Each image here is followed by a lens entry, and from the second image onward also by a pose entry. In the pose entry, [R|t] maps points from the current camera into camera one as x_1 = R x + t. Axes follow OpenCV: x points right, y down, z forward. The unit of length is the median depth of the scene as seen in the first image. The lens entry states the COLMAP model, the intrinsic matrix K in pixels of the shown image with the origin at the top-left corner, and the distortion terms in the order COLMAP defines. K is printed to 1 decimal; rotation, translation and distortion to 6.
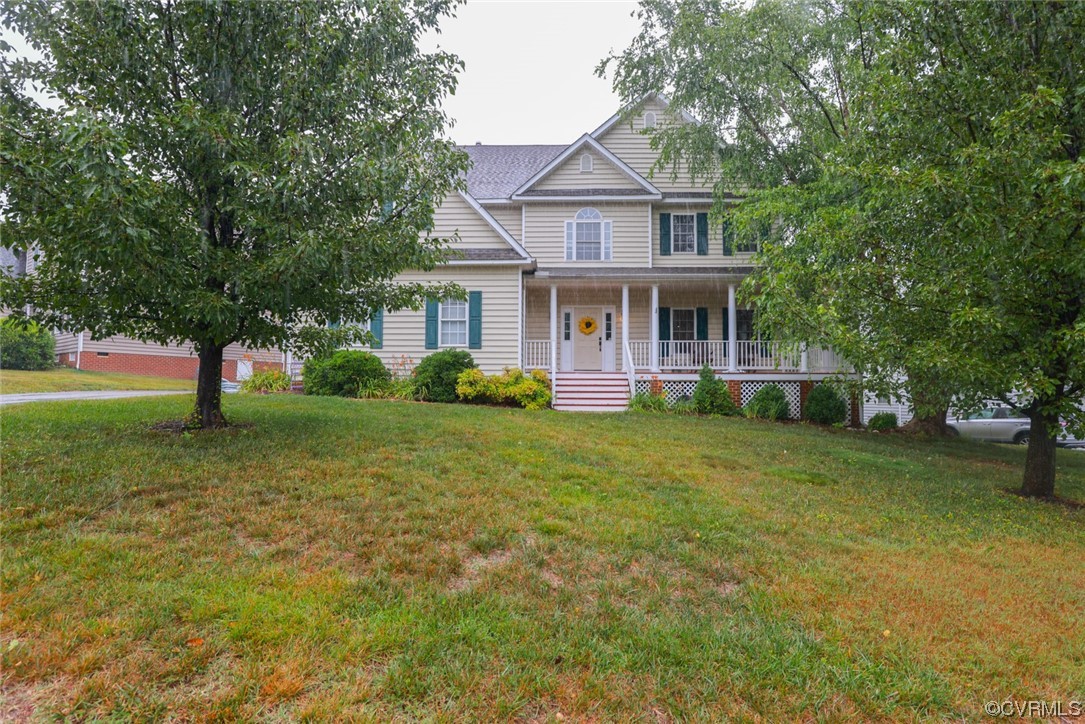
lens RADIAL K [[535.5, 0, 542.8], [0, 535.5, 362.7], [0, 0, 1]] dist [-0.043525, -0.000155]
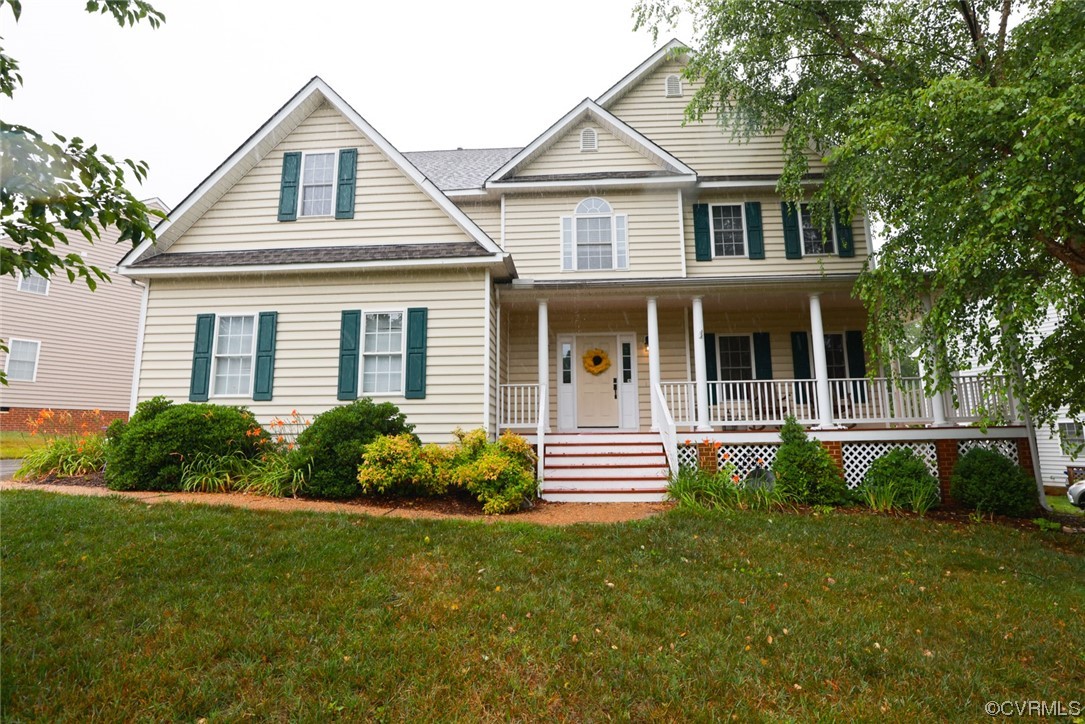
lens RADIAL K [[497.7, 0, 542.6], [0, 497.7, 364.0], [0, 0, 1]] dist [-0.024610, 0.000948]
pose [[0.999377, -0.019356, -0.029512, 0.036929], [0.016693, 0.995983, -0.087978, -0.012154], [0.031096, 0.087431, 0.995685, 0.394735]]
